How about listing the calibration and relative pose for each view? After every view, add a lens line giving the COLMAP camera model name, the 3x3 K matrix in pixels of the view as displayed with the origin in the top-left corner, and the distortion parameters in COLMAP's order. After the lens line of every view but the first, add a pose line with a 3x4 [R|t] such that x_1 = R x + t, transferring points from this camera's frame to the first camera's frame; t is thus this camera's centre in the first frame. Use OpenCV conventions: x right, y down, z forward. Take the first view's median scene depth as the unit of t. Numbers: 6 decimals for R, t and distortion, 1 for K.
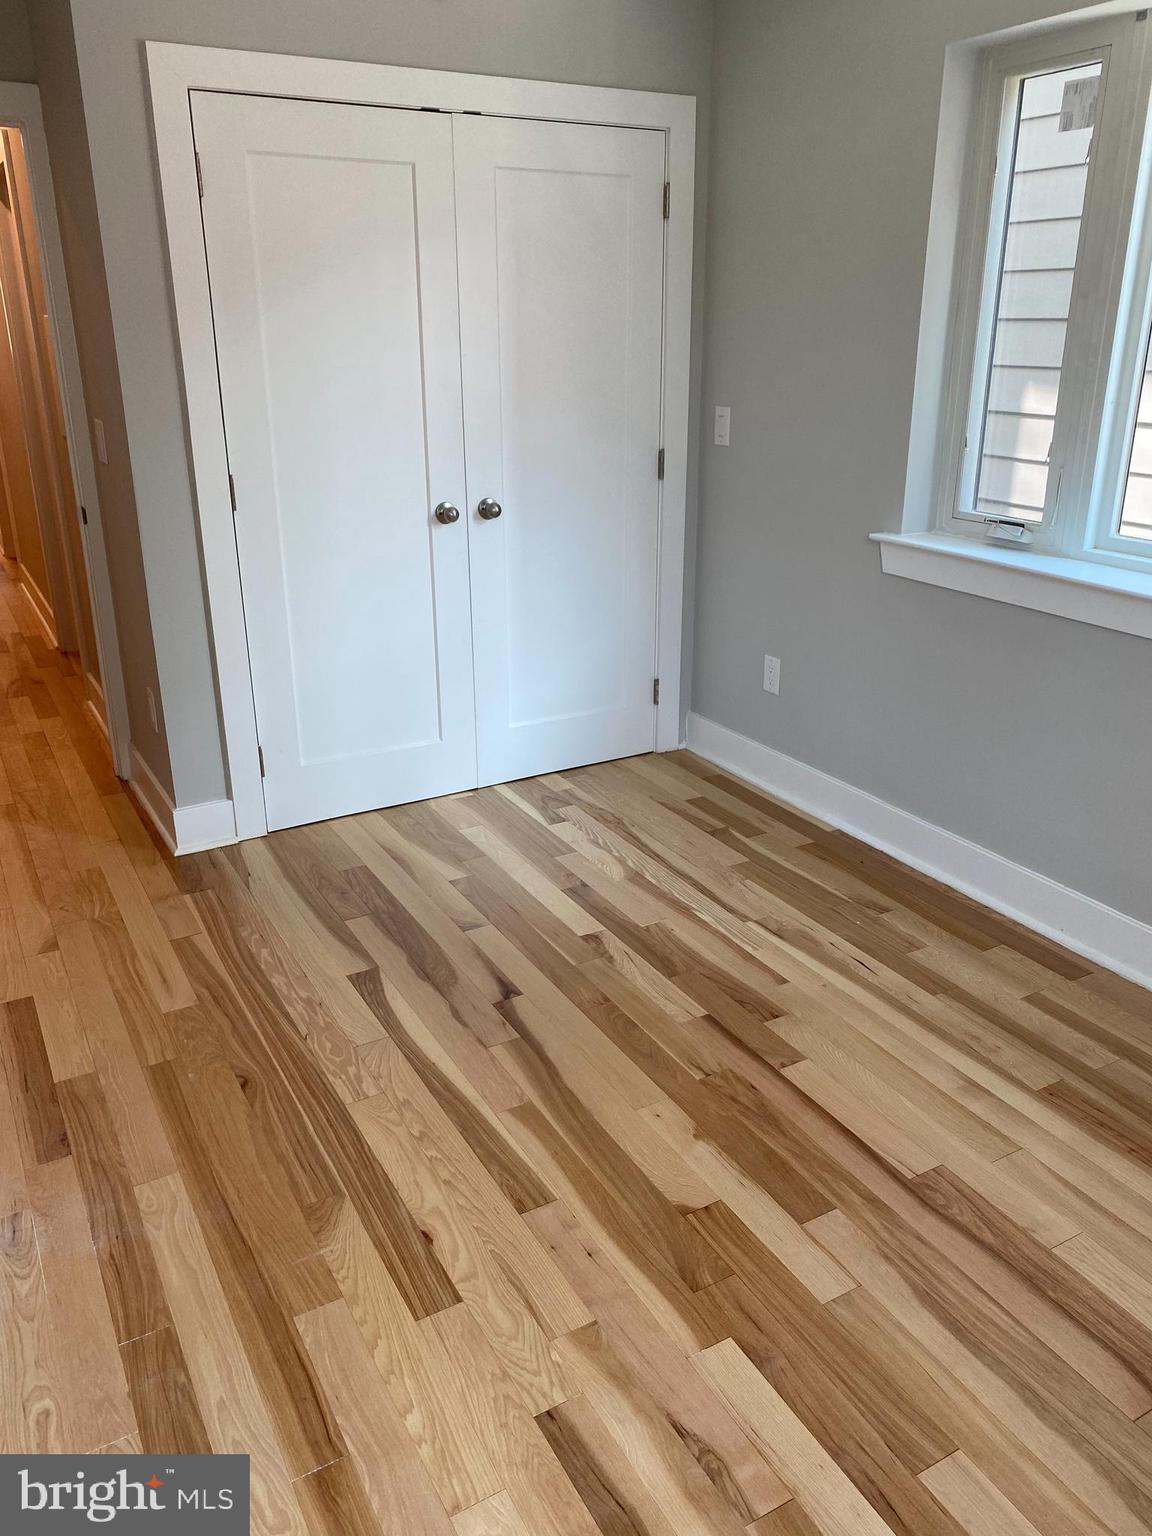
lens RADIAL K [[1176.4, 0, 577.4], [0, 1176.4, 765.8], [0, 0, 1]] dist [-0.000488, -0.004914]
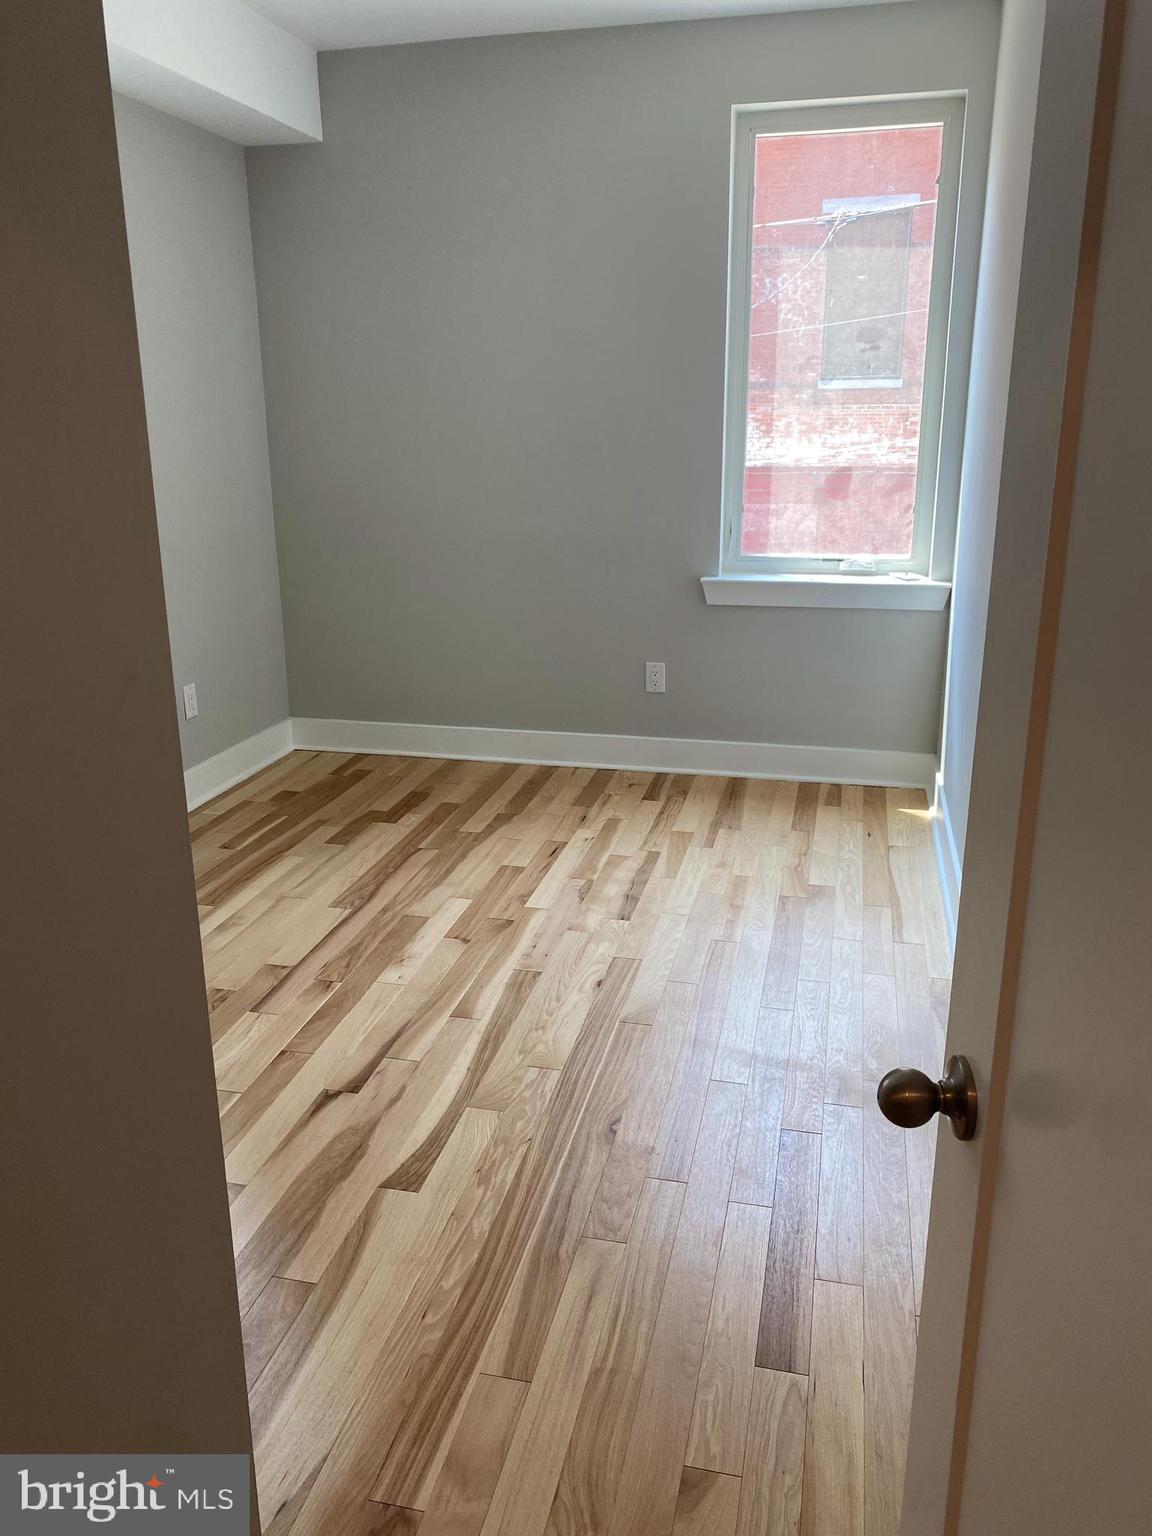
lens RADIAL K [[1176.4, 0, 575.8], [0, 1176.4, 768.5], [0, 0, 1]] dist [-0.000488, -0.004914]
pose [[-0.736912, -0.191665, 0.648248, -0.845705], [0.249502, 0.814135, 0.524340, -0.513555], [-0.628259, 0.548132, -0.552125, 1.391992]]
